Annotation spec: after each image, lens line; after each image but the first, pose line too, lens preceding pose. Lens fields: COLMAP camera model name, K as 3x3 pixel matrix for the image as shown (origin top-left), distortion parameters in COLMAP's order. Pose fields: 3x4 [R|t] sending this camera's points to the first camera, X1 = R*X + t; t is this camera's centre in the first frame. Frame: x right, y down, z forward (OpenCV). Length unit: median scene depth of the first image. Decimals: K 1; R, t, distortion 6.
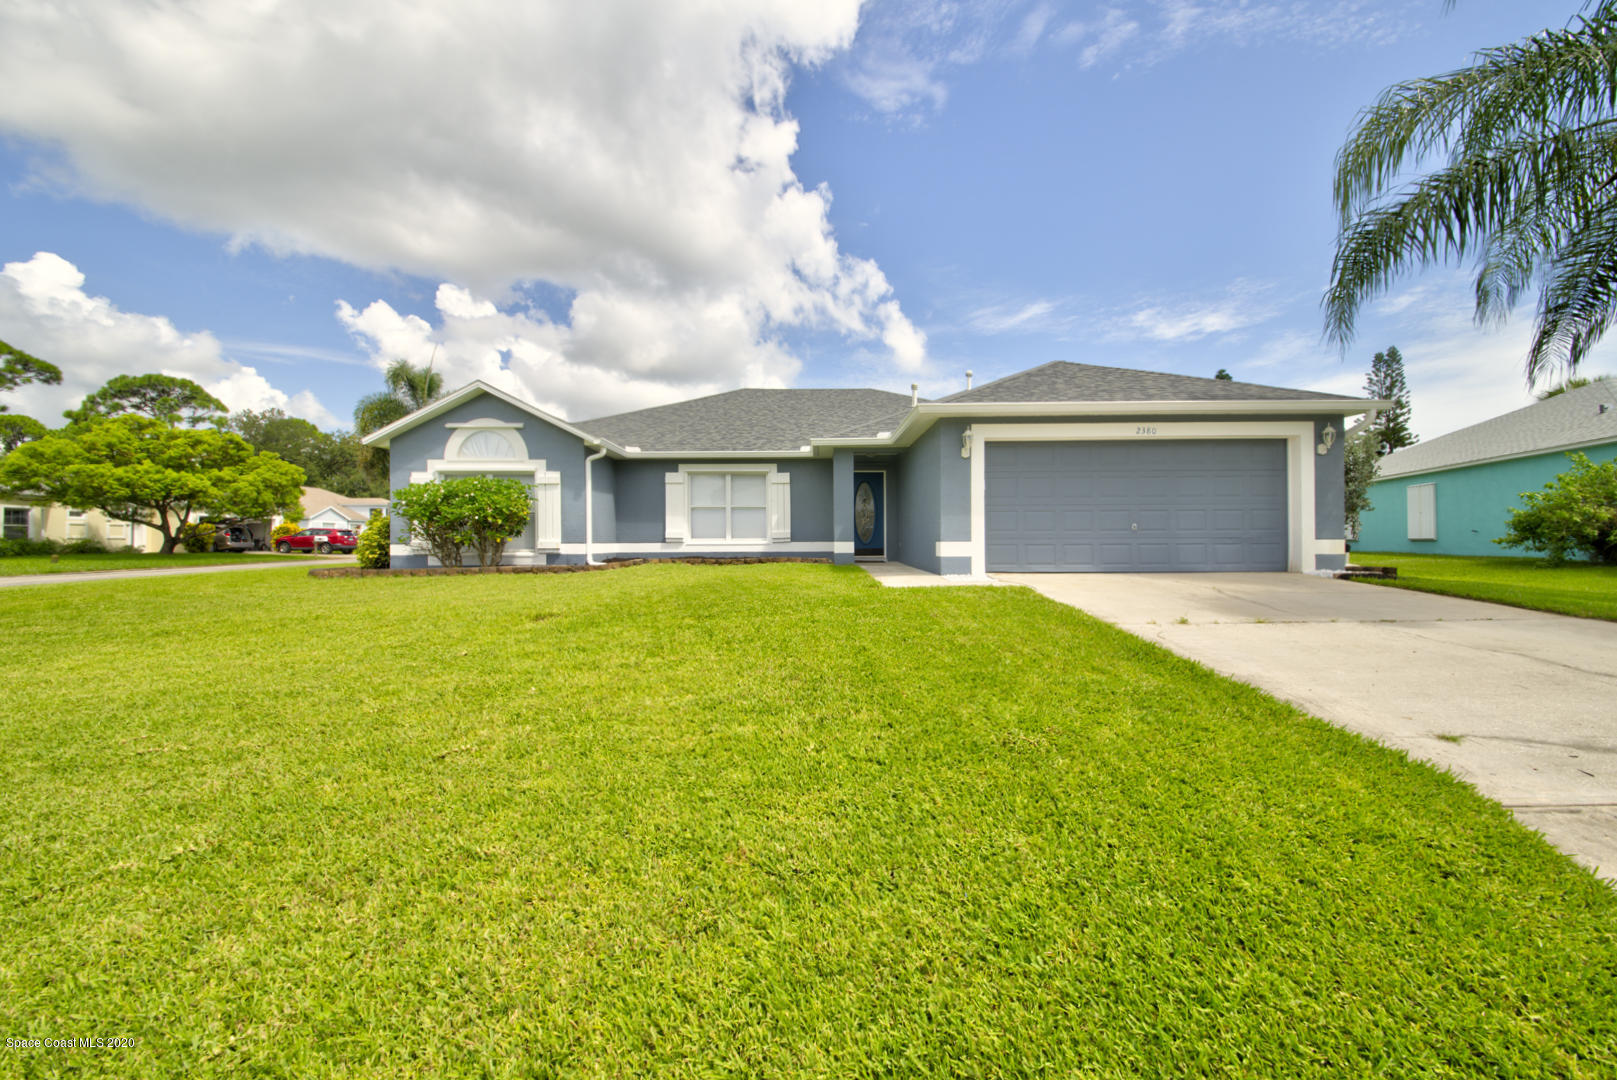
lens RADIAL K [[566.0, 0, 807.3], [0, 566.0, 521.7], [0, 0, 1]] dist [0.008702, -0.006528]
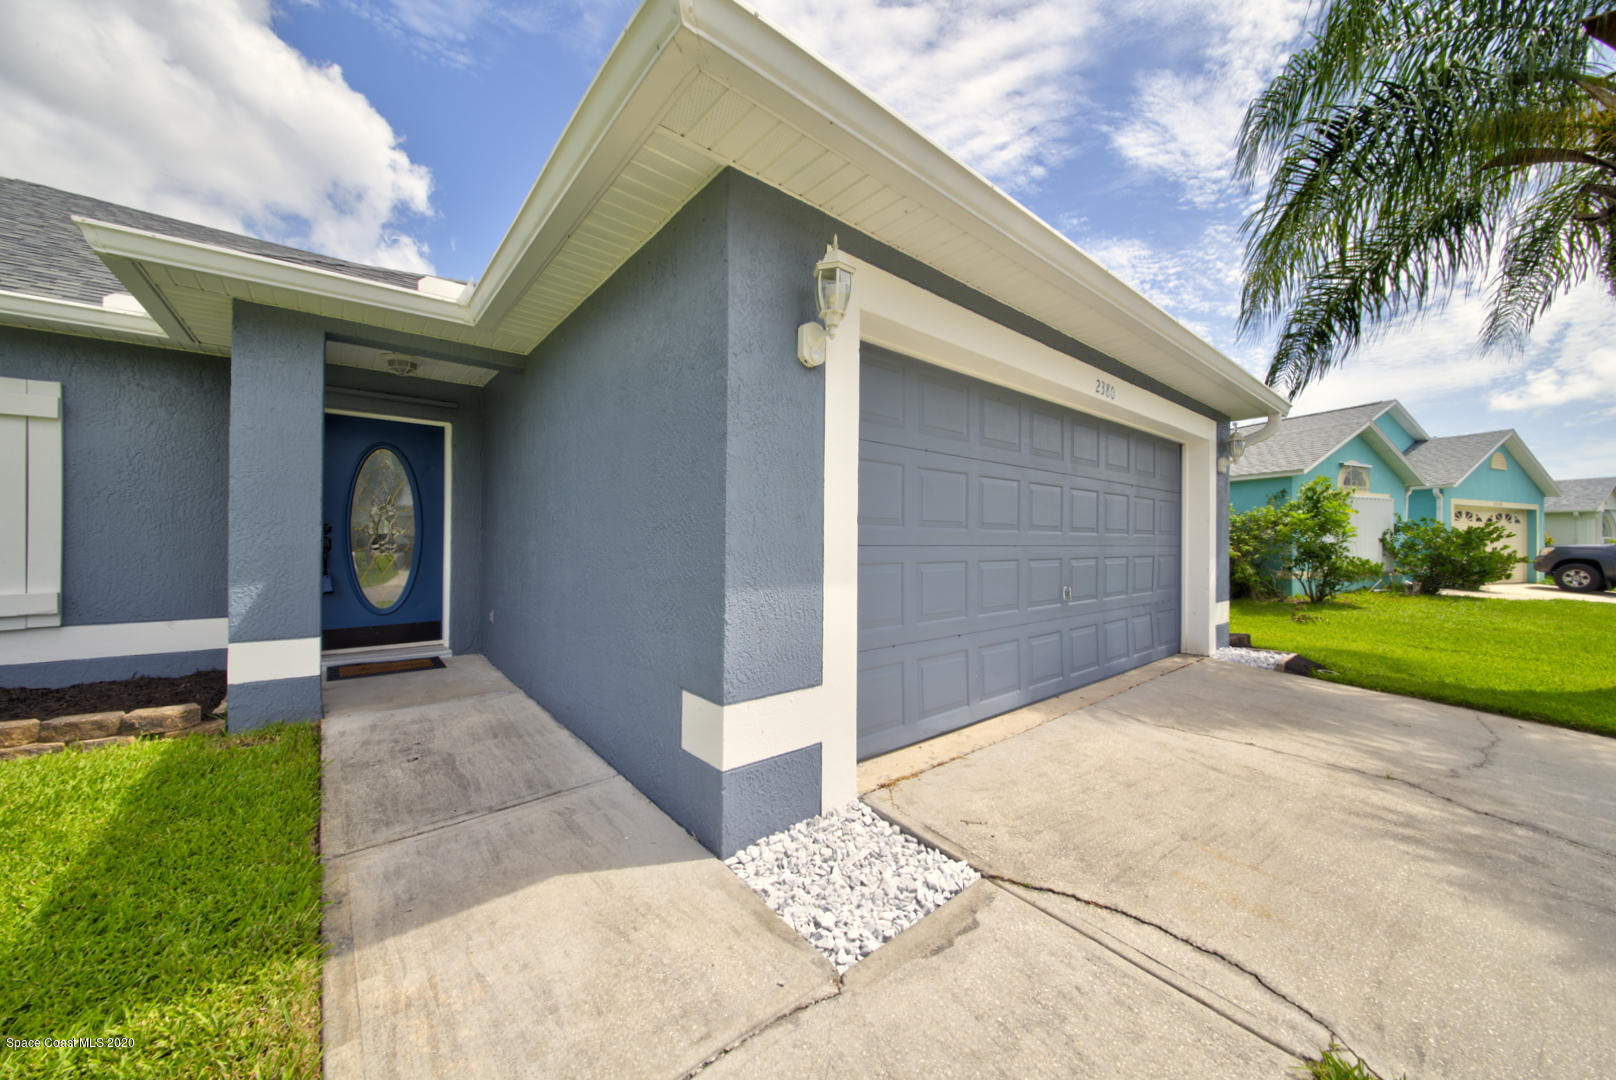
lens RADIAL K [[565.6, 0, 797.3], [0, 565.6, 533.8], [0, 0, 1]] dist [0.008702, -0.006528]
pose [[0.774049, 0.018390, 0.632859, 0.088590], [-0.033303, 0.999377, 0.011693, -0.030802], [-0.632250, -0.030127, 0.774179, 0.633736]]
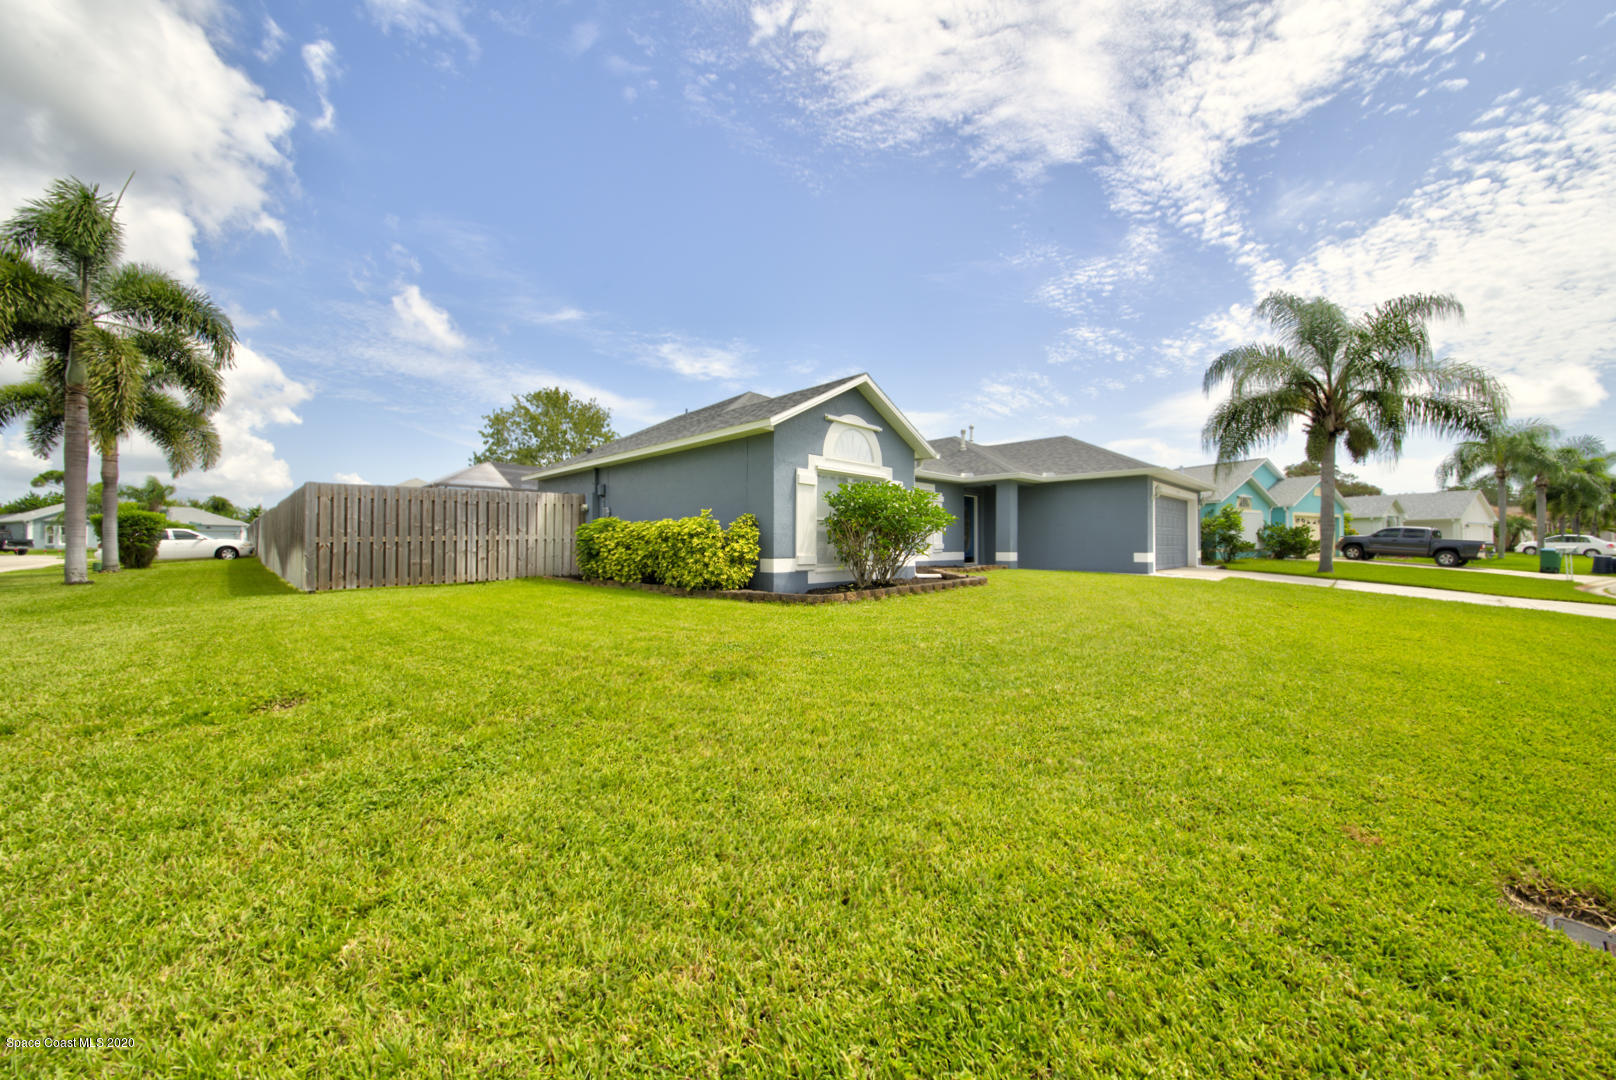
lens RADIAL K [[565.6, 0, 779.7], [0, 565.6, 529.5], [0, 0, 1]] dist [0.008702, -0.006528]
pose [[0.725384, 0.023004, 0.687960, -1.255425], [-0.027495, 0.999612, -0.004434, 0.003388], [-0.687795, -0.015699, 0.725735, 0.438115]]
